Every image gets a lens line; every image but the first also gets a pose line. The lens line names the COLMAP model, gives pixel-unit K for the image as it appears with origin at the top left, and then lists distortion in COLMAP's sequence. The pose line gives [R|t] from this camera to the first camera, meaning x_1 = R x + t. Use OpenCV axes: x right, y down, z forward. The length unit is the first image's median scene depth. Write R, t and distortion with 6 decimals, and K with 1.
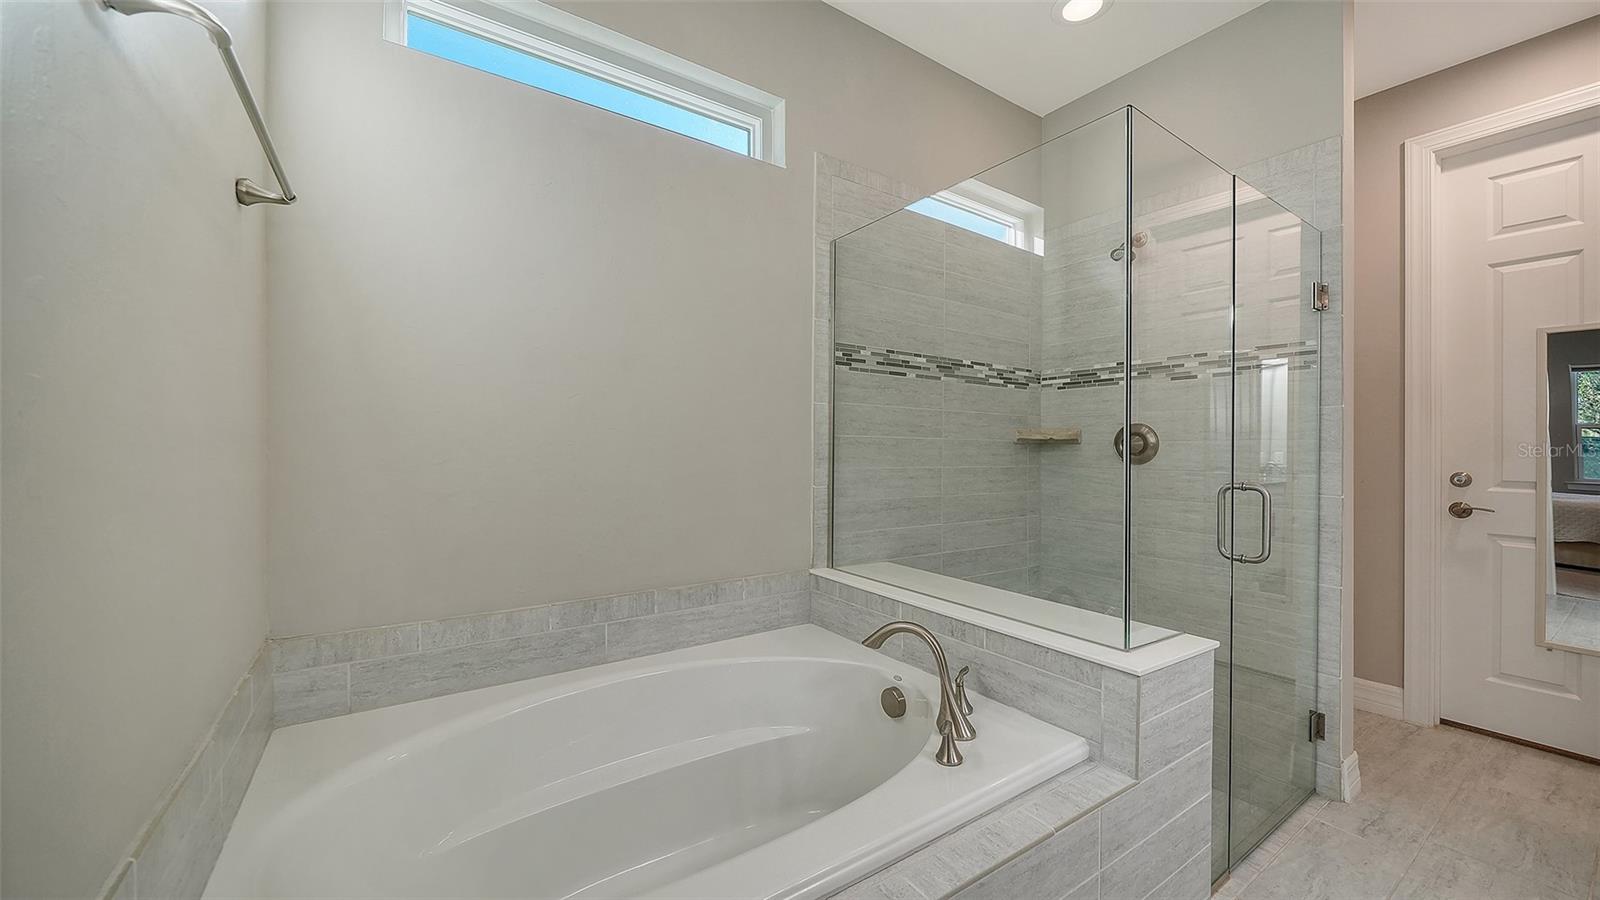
lens RADIAL K [[600.3, 0, 794.5], [0, 600.3, 456.1], [0, 0, 1]] dist [-0.002280, -0.000314]
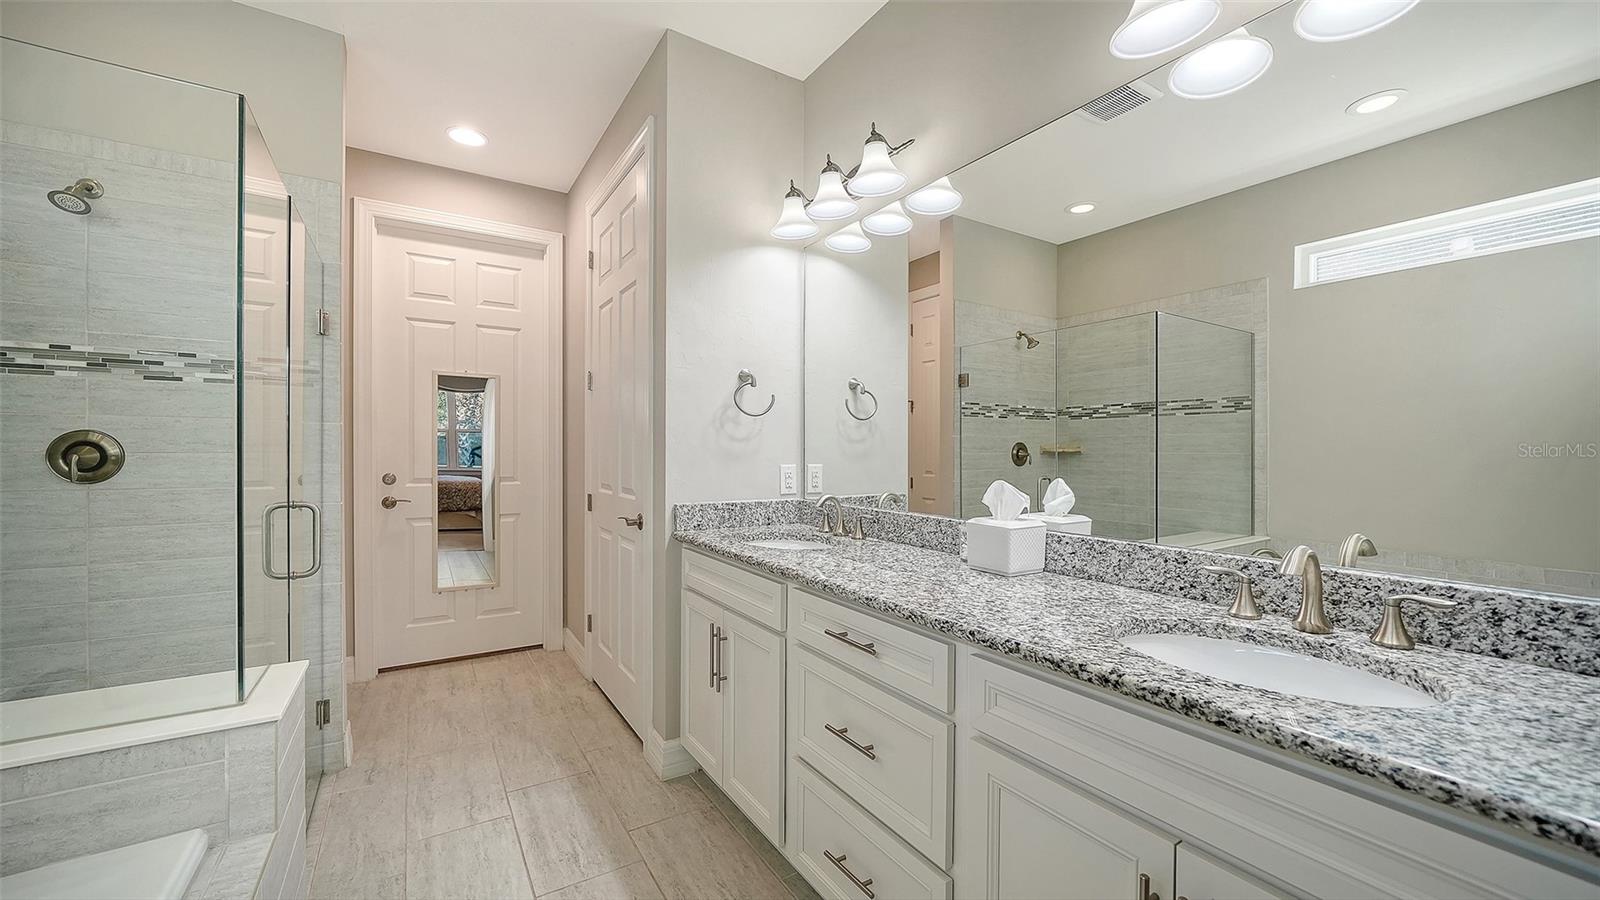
lens RADIAL K [[616.2, 0, 804.2], [0, 616.2, 456.1], [0, 0, 1]] dist [-0.000678, -0.000169]
pose [[0.024108, -0.021359, 0.999481, -0.198027], [0.001899, 0.999771, 0.021319, -0.037600], [-0.999708, 0.001384, 0.024143, 0.077946]]
